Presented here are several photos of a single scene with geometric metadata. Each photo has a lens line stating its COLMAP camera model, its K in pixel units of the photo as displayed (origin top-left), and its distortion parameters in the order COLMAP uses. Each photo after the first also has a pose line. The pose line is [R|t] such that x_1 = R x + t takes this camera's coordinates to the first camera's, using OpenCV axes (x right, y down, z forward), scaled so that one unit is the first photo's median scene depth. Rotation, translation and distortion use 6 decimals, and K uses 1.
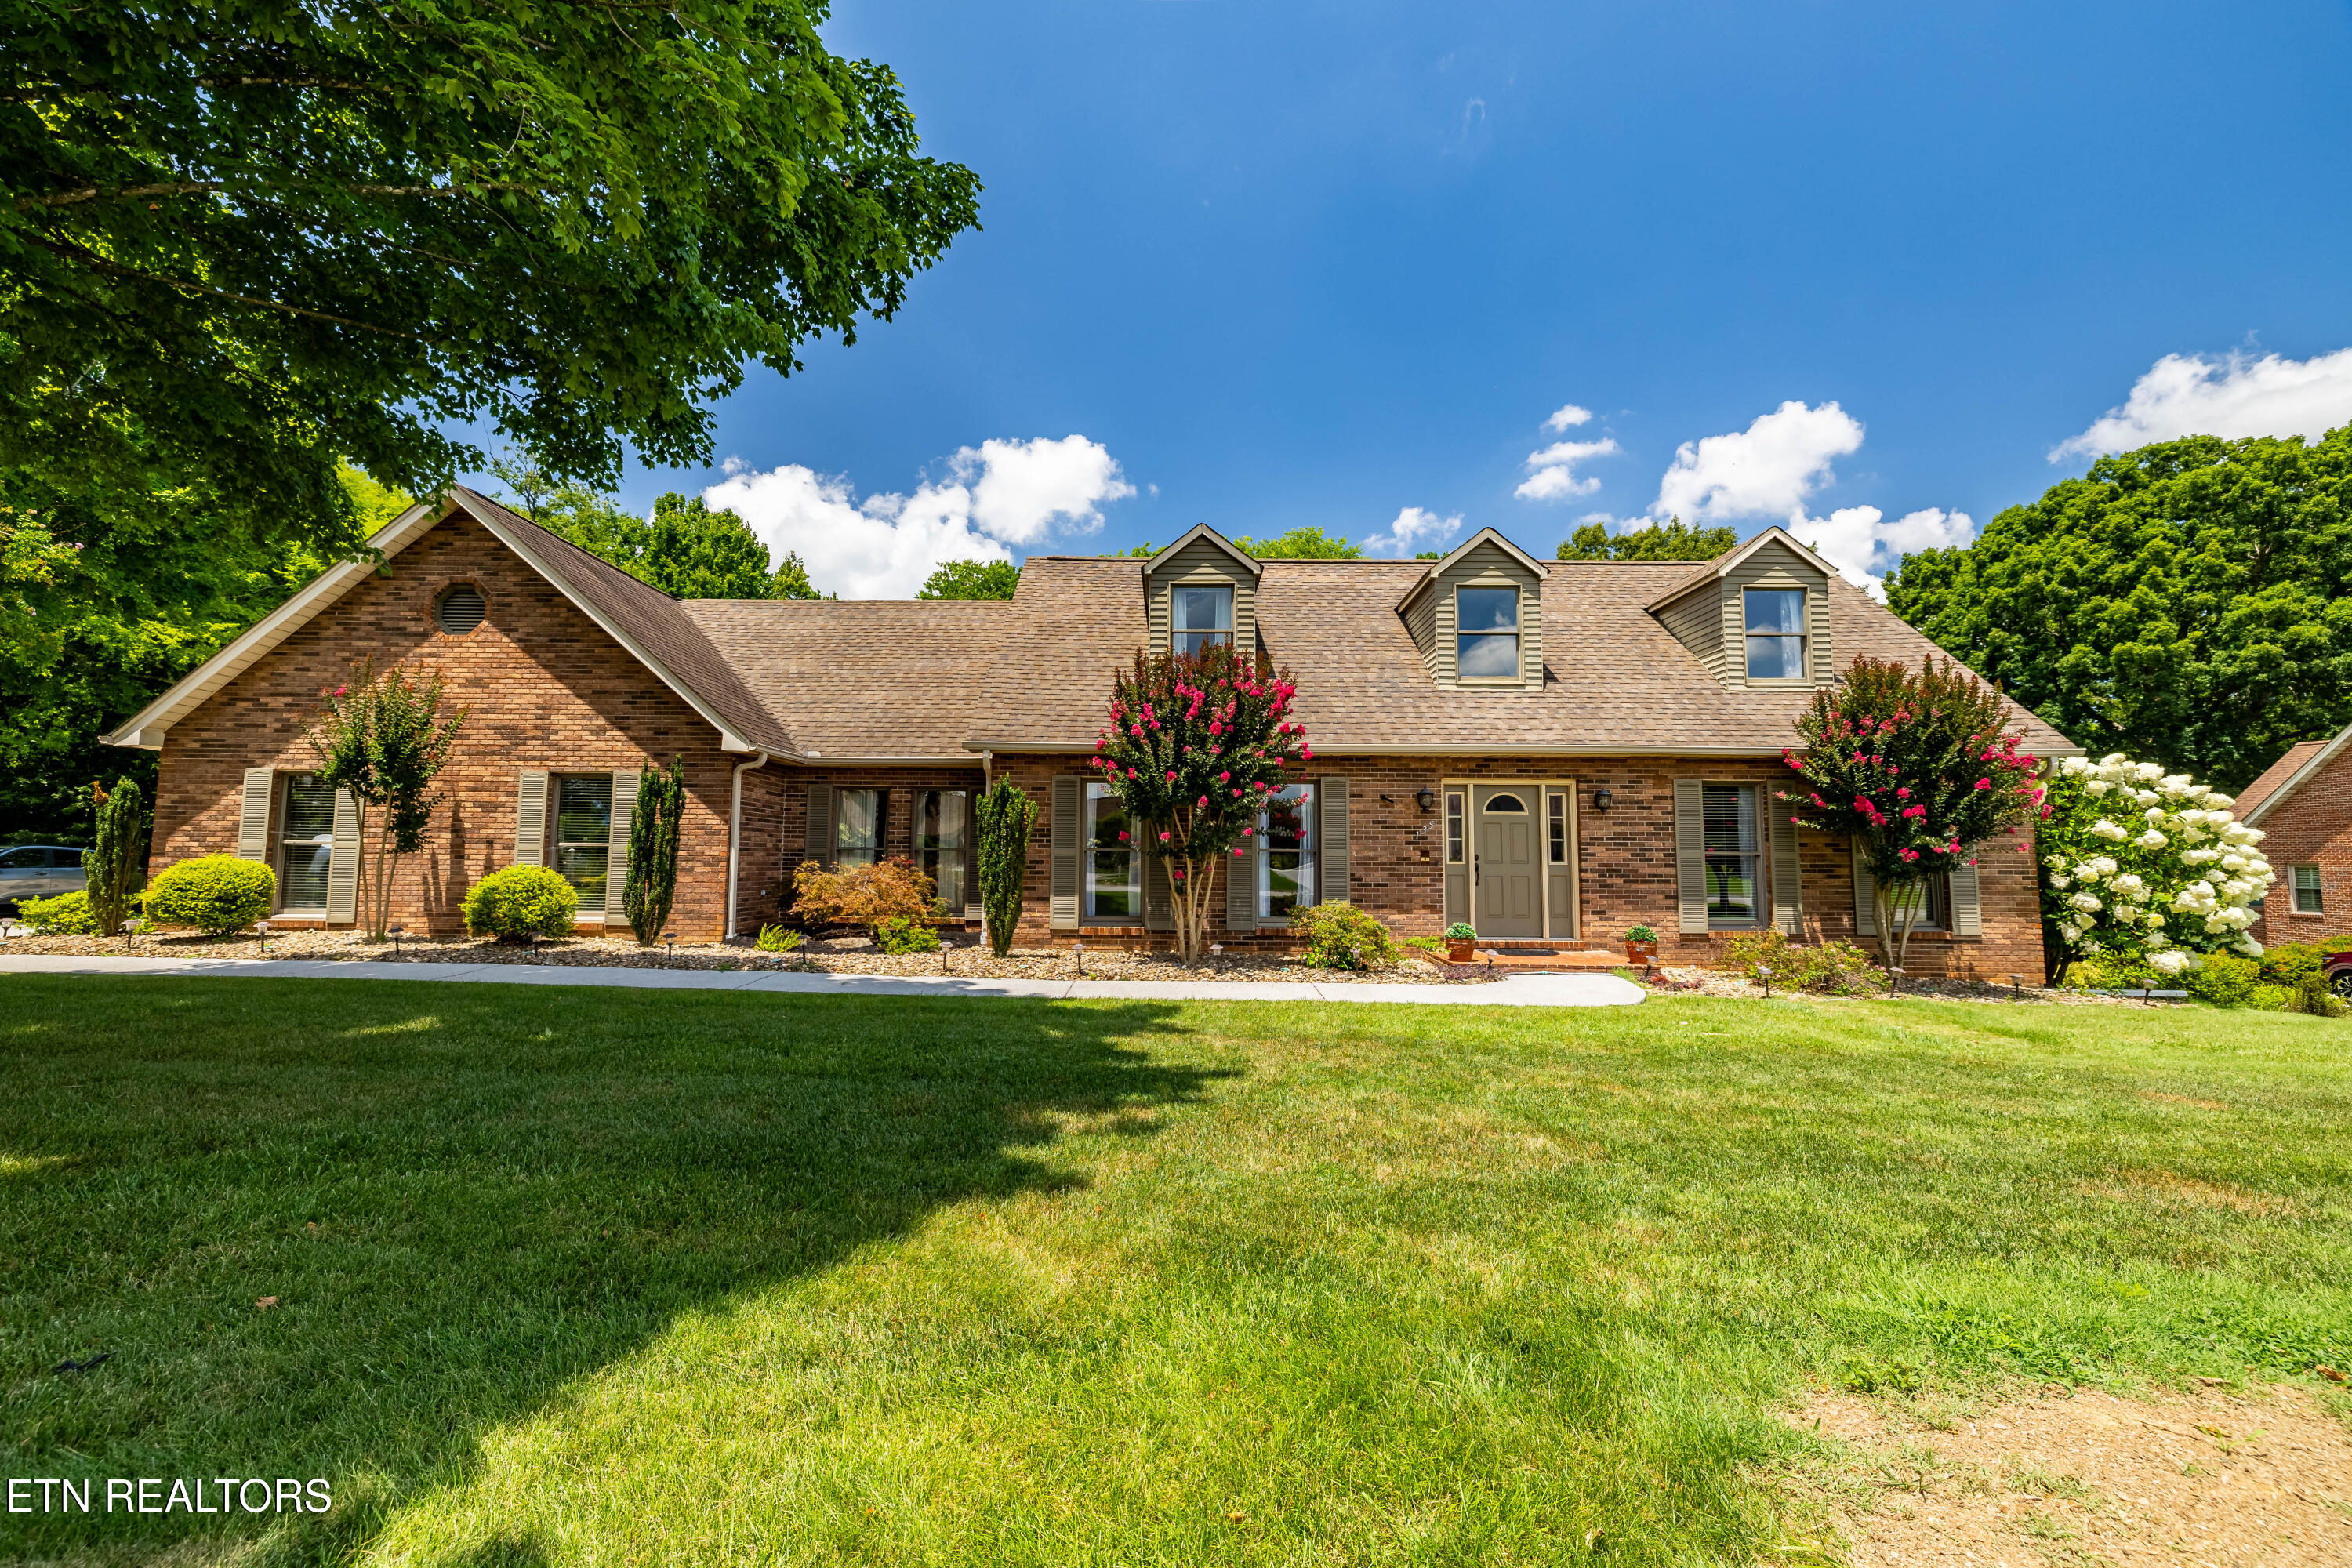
lens RADIAL K [[978.1, 0, 1176.1], [0, 978.1, 777.5], [0, 0, 1]] dist [0.001852, -0.000168]
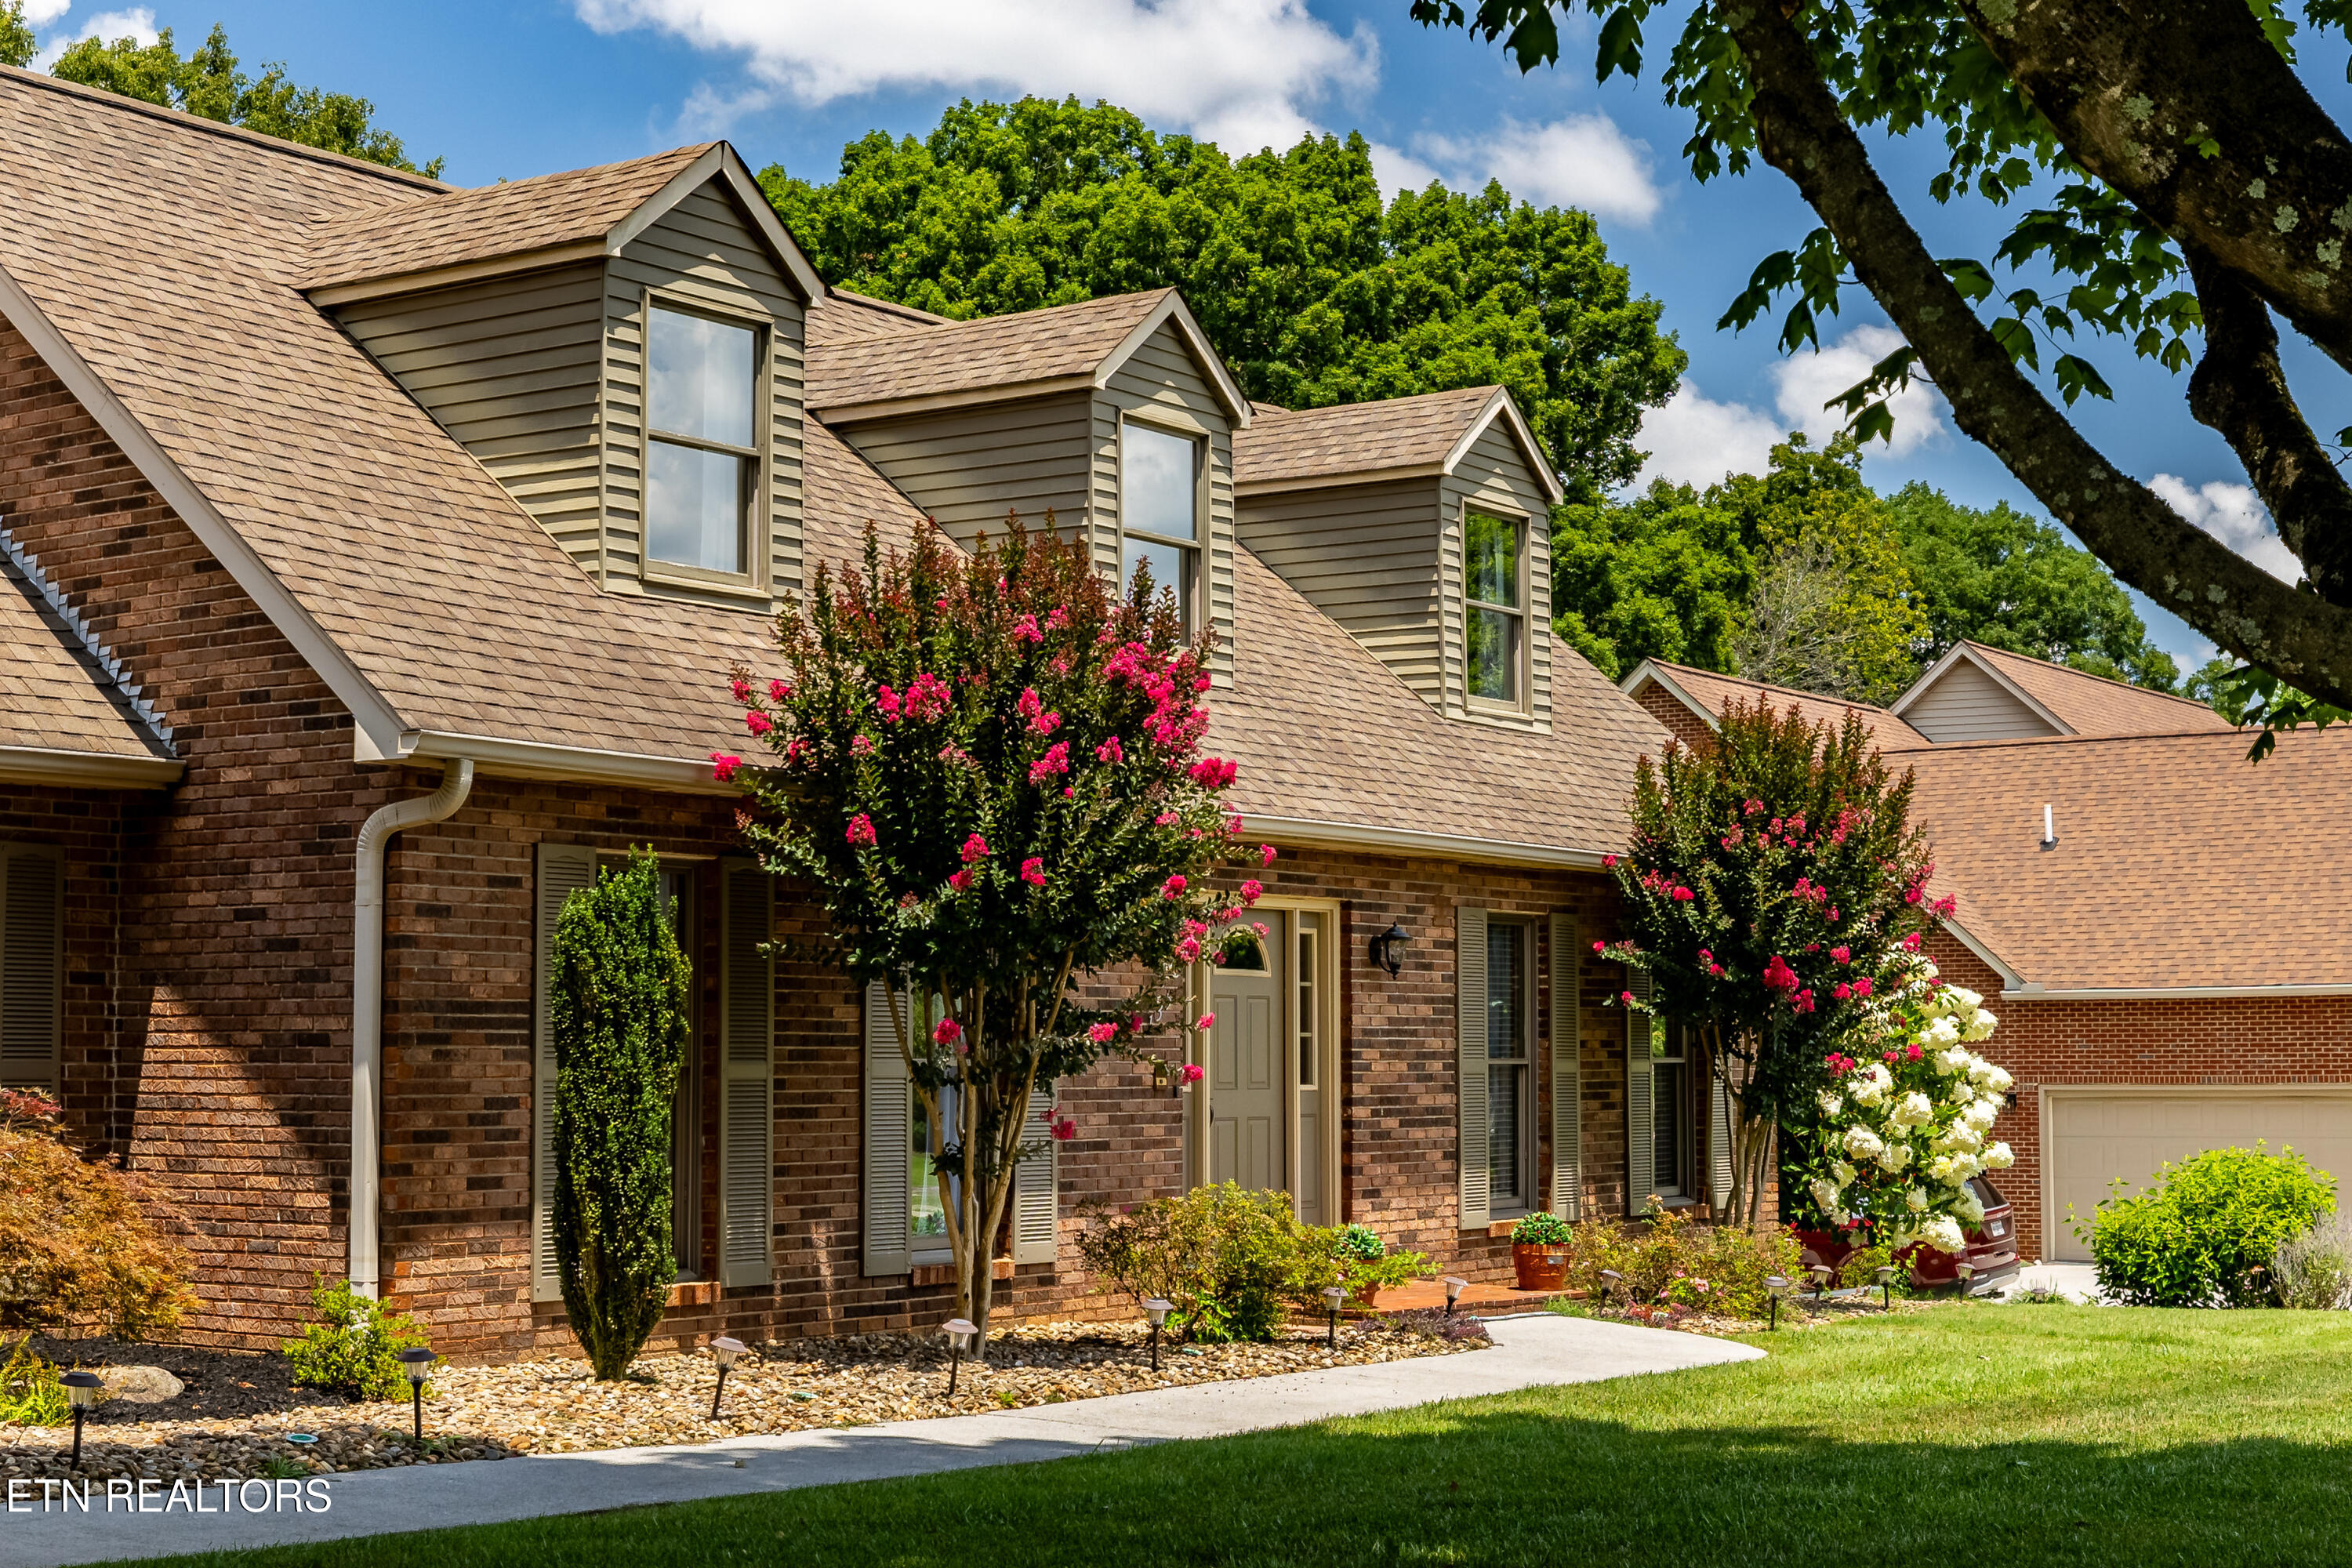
lens RADIAL K [[3743.2, 0, 1176.0], [0, 3743.2, 784.7], [0, 0, 1]] dist [-0.093906, 0.000000]
pose [[0.546698, 0.054925, 0.835527, -1.079897], [-0.060779, 0.997817, -0.025825, -0.002140], [-0.835121, -0.036664, 0.548842, 0.121684]]
